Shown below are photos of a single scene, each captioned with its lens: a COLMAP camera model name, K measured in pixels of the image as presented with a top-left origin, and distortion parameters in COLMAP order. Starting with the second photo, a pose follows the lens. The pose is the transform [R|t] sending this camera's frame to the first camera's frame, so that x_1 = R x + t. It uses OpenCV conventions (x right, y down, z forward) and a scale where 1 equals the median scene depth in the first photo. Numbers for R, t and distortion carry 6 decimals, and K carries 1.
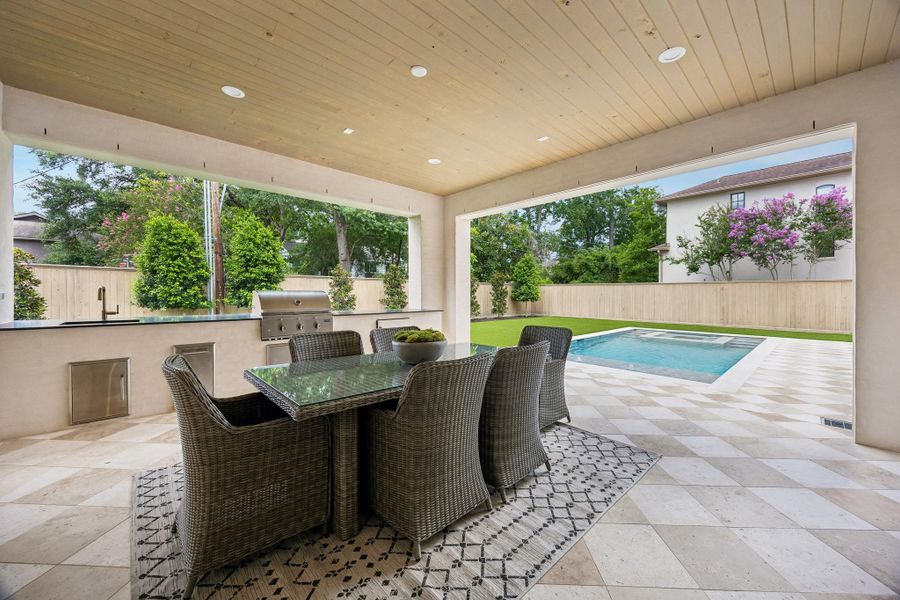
lens RADIAL K [[331.7, 0, 454.3], [0, 331.7, 297.7], [0, 0, 1]] dist [-0.005160, 0.000310]
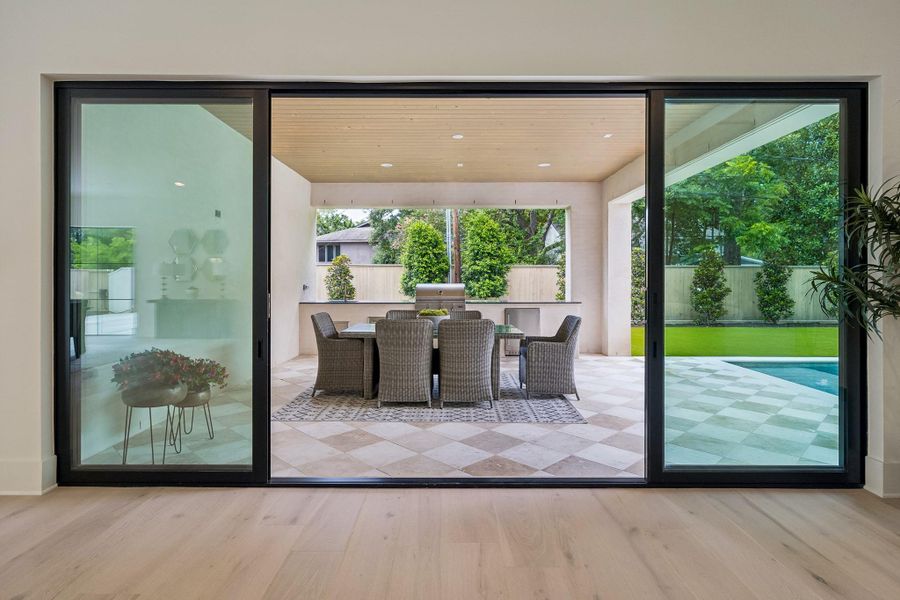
lens RADIAL K [[426.0, 0, 455.1], [0, 426.0, 293.7], [0, 0, 1]] dist [-0.010612, -0.002515]
pose [[0.749291, 0.014640, -0.662079, 0.254616], [-0.006538, 0.999870, 0.014710, -0.002178], [0.662208, -0.006693, 0.749290, -0.094387]]
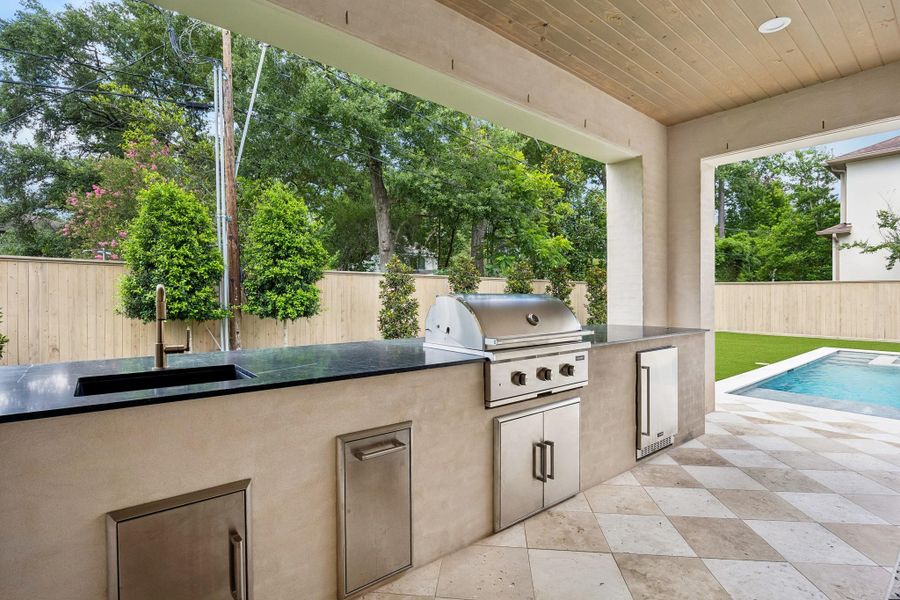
lens RADIAL K [[426.0, 0, 456.3], [0, 426.0, 301.2], [0, 0, 1]] dist [-0.010612, -0.002515]
pose [[0.998369, -0.000201, -0.057087, -0.209658], [0.000207, 1.000000, 0.000090, -0.004822], [0.057087, -0.000102, 0.998369, 0.156817]]
